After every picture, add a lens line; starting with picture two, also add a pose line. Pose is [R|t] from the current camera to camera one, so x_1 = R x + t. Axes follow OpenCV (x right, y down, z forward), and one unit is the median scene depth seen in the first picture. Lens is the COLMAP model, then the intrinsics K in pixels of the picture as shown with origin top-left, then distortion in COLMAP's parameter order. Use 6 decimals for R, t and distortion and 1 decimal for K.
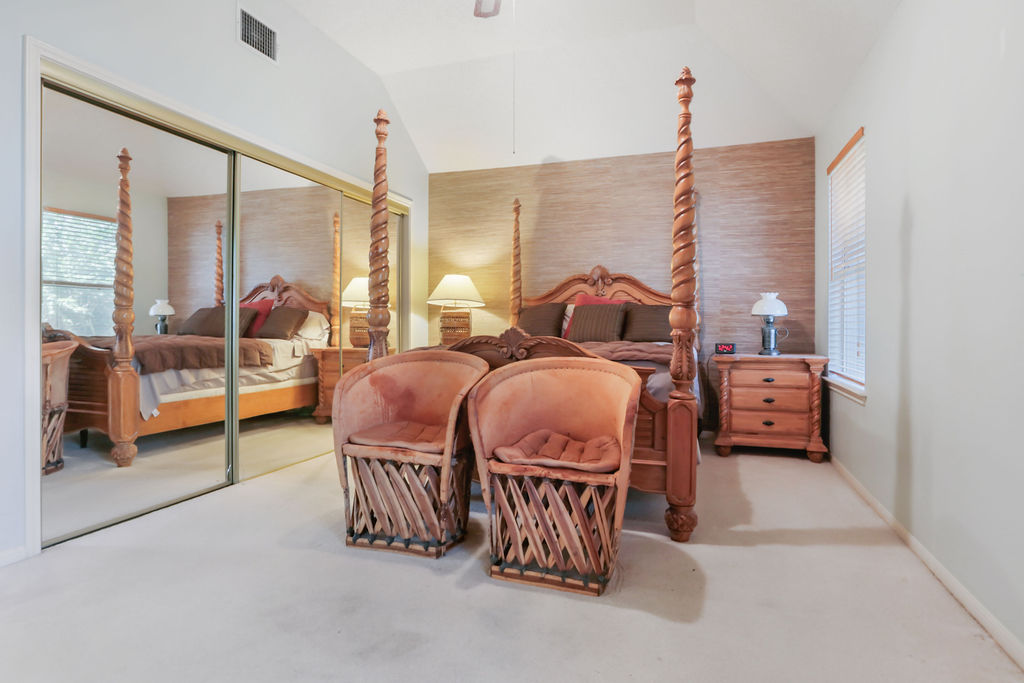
lens RADIAL K [[538.8, 0, 513.0], [0, 538.8, 324.9], [0, 0, 1]] dist [-0.070117, 0.000459]
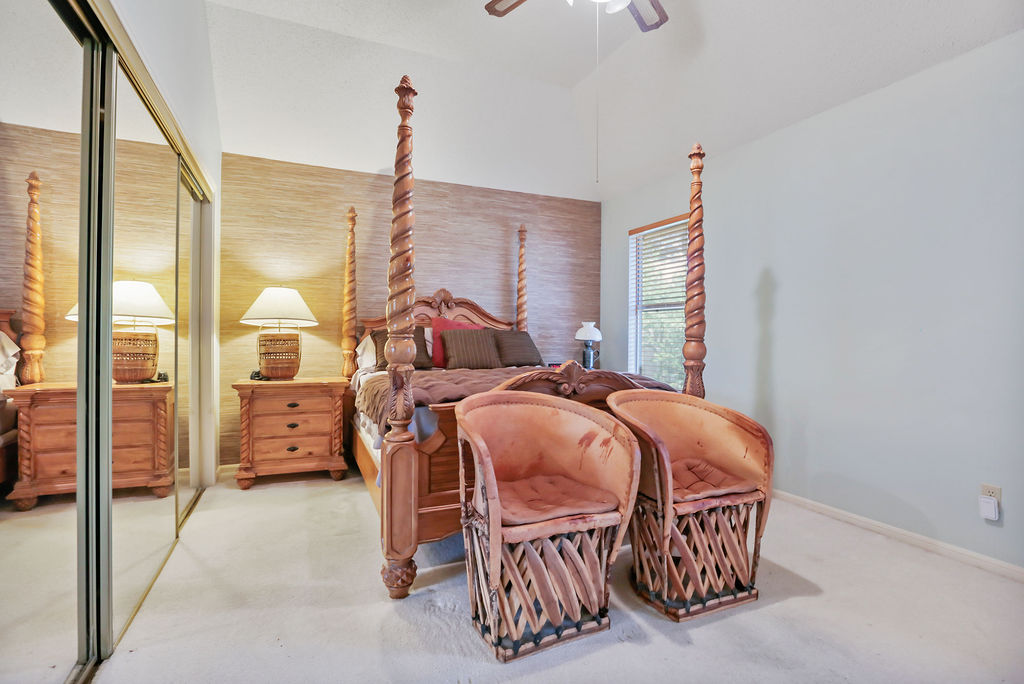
lens RADIAL K [[492.7, 0, 517.5], [0, 492.7, 334.5], [0, 0, 1]] dist [-0.057085, 0.021225]
pose [[0.727488, 0.006659, 0.686088, -0.393059], [-0.005246, 0.999978, -0.004144, -0.023587], [-0.686100, -0.000584, 0.727507, 0.248906]]
